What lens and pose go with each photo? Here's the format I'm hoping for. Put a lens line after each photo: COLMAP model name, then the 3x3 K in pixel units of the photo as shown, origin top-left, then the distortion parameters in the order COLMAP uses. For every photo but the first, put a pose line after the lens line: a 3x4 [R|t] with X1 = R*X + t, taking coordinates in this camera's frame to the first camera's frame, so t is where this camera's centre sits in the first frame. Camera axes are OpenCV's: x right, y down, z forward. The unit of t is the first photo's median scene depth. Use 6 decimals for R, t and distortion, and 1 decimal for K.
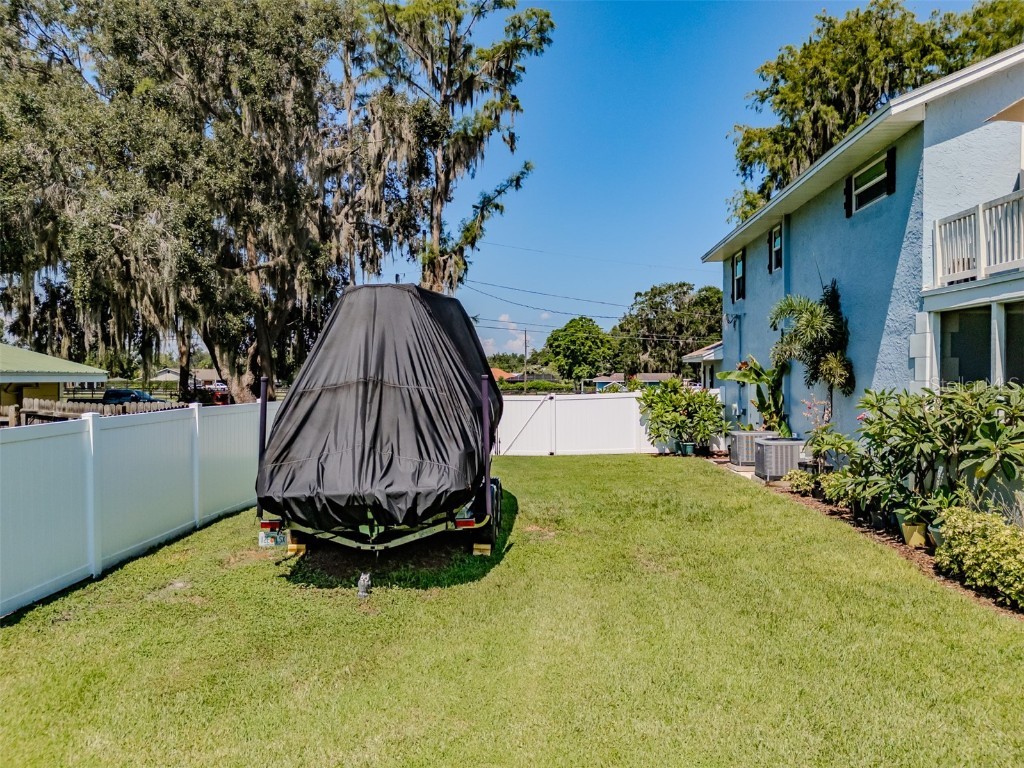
lens RADIAL K [[753.7, 0, 512.0], [0, 753.7, 384.0], [0, 0, 1]] dist [0.070860, -0.073492]
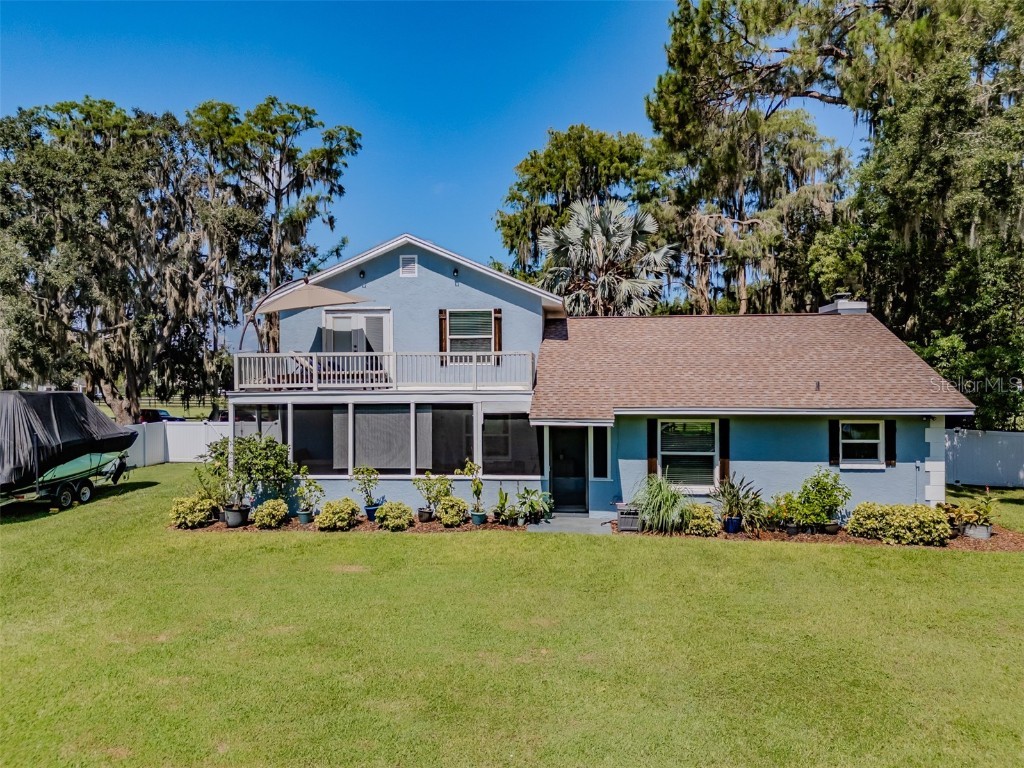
lens RADIAL K [[753.7, 0, 512.0], [0, 753.7, 384.0], [0, 0, 1]] dist [0.070860, -0.073492]
pose [[0.999313, -0.007683, -0.036261, 0.370706], [0.007672, 0.999970, -0.000452, -0.036489], [0.036264, 0.000174, 0.999342, -0.317743]]
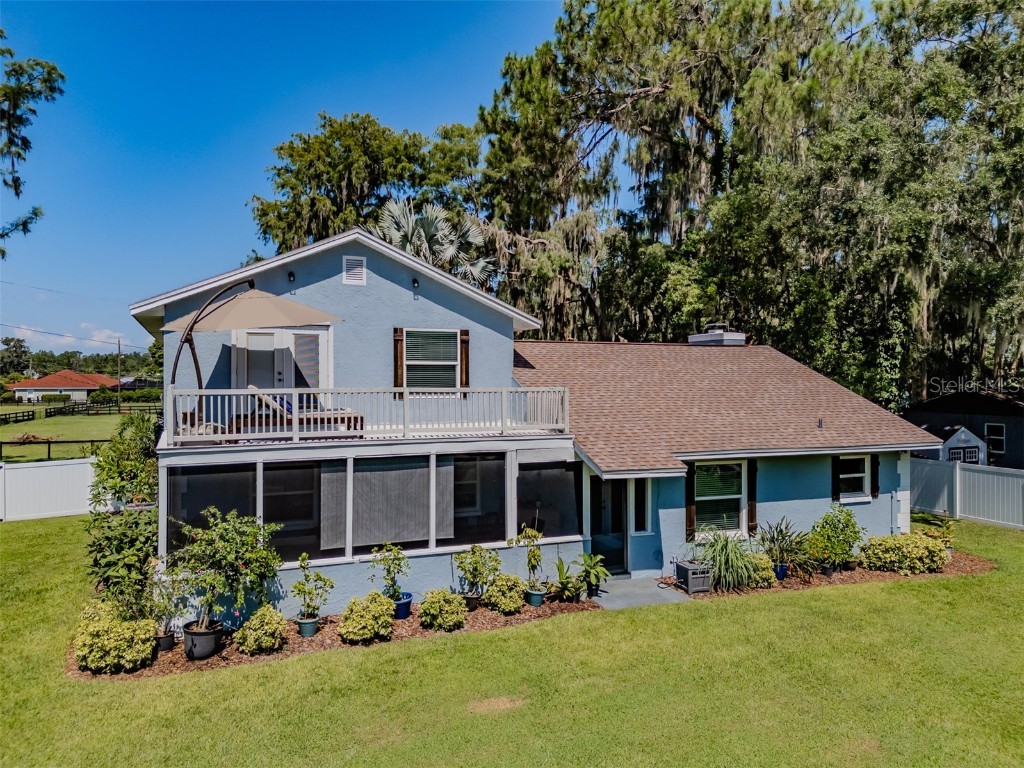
lens RADIAL K [[751.4, 0, 512.0], [0, 751.4, 384.0], [0, 0, 1]] dist [0.049352, -0.036941]
pose [[0.899299, -0.005366, 0.437302, 0.148255], [0.005230, 0.999985, 0.001516, -0.061709], [-0.437303, 0.000924, 0.899314, -0.177823]]
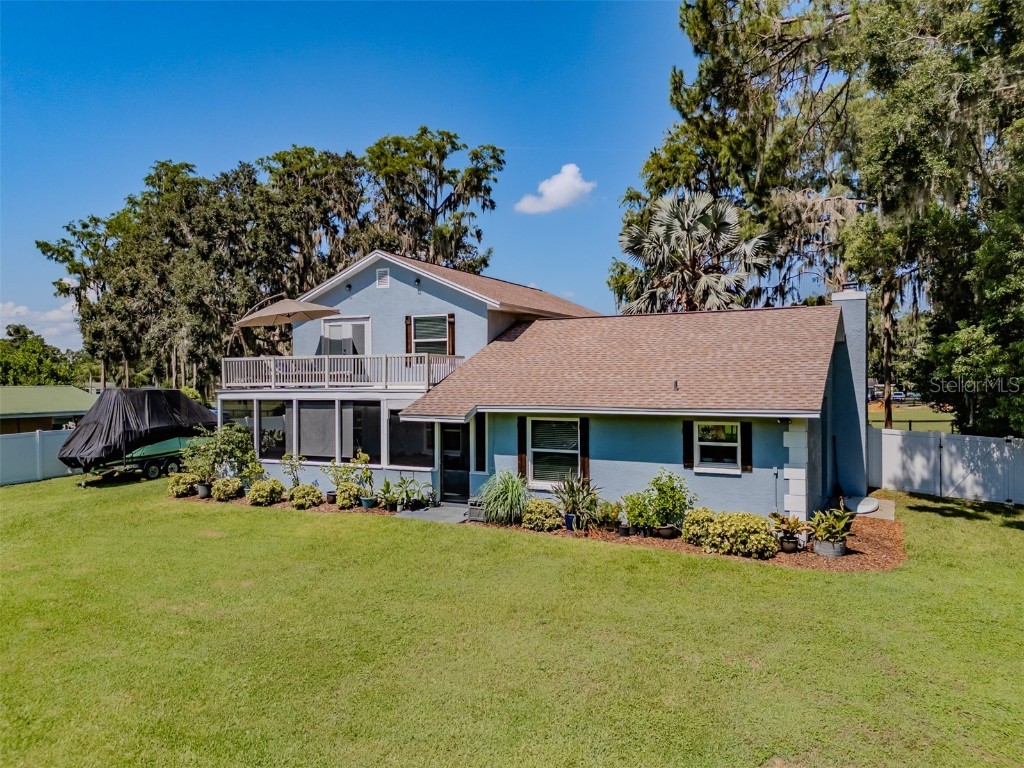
lens RADIAL K [[753.7, 0, 512.0], [0, 753.7, 384.0], [0, 0, 1]] dist [0.070860, -0.073492]
pose [[0.916037, -0.006538, -0.401040, 0.647141], [0.005584, 0.999978, -0.003548, -0.033671], [0.401054, 0.001011, 0.916054, -0.291916]]
